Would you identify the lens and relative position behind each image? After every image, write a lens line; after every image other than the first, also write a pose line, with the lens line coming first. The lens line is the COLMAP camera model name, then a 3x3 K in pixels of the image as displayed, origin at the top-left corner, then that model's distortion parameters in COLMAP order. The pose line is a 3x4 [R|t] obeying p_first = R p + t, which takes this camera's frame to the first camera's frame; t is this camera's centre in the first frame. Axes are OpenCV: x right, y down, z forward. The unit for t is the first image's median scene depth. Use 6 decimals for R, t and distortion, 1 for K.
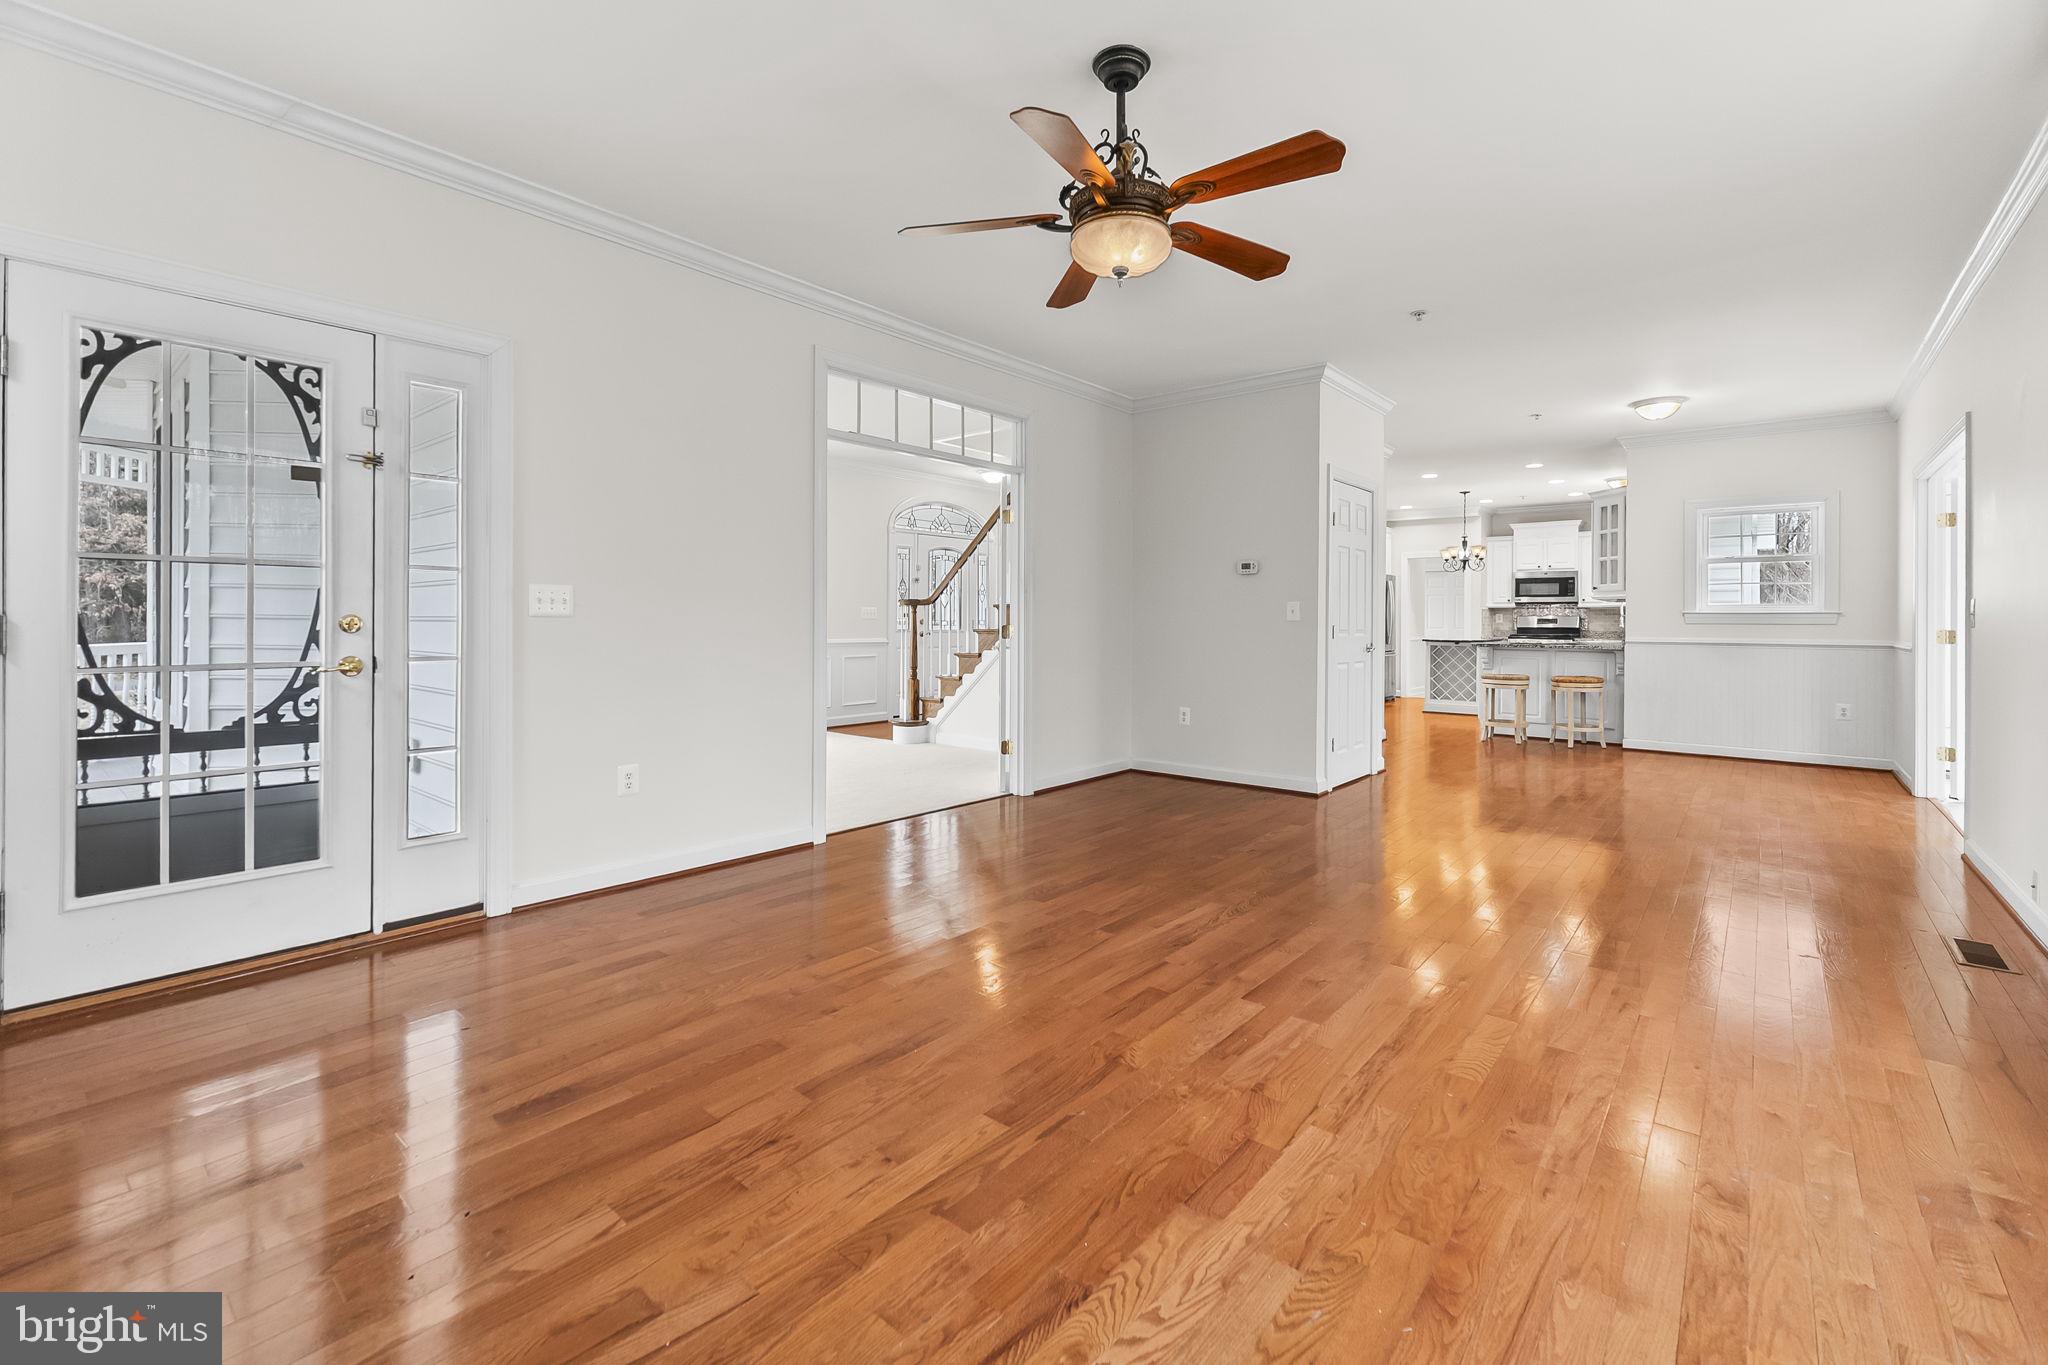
lens RADIAL K [[882.8, 0, 1024.9], [0, 882.8, 617.5], [0, 0, 1]] dist [0.002414, 0.000611]
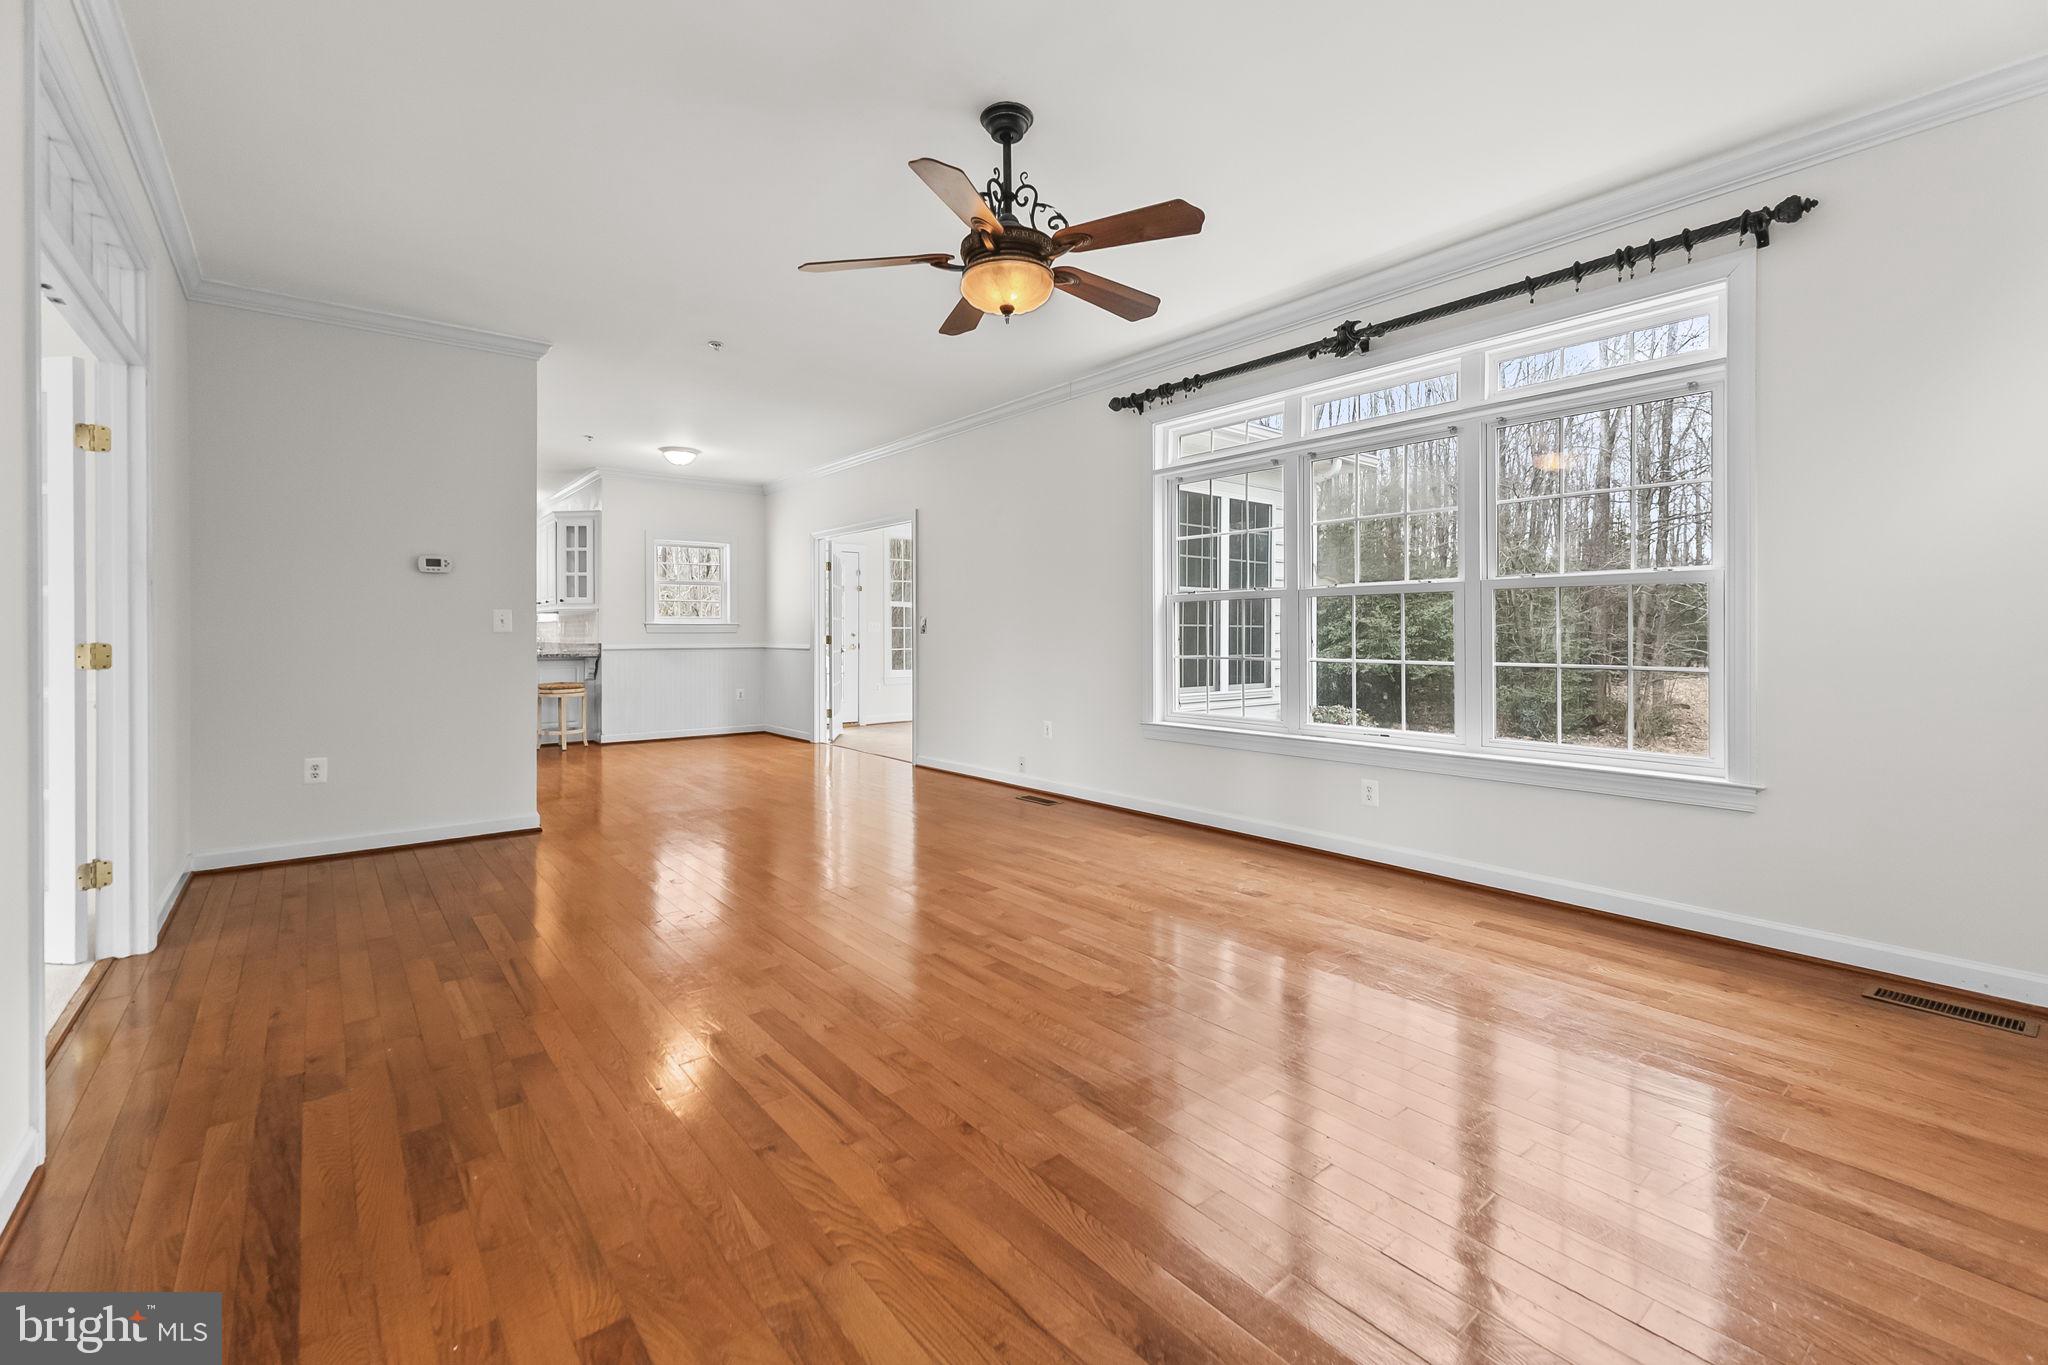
lens RADIAL K [[863.5, 0, 1030.7], [0, 863.5, 636.6], [0, 0, 1]] dist [-0.000898, 0.000044]
pose [[0.182629, -0.009814, 0.983133, -0.896370], [-0.000821, 0.999948, 0.010134, -0.001707], [-0.983182, -0.002658, 0.182612, 0.747410]]
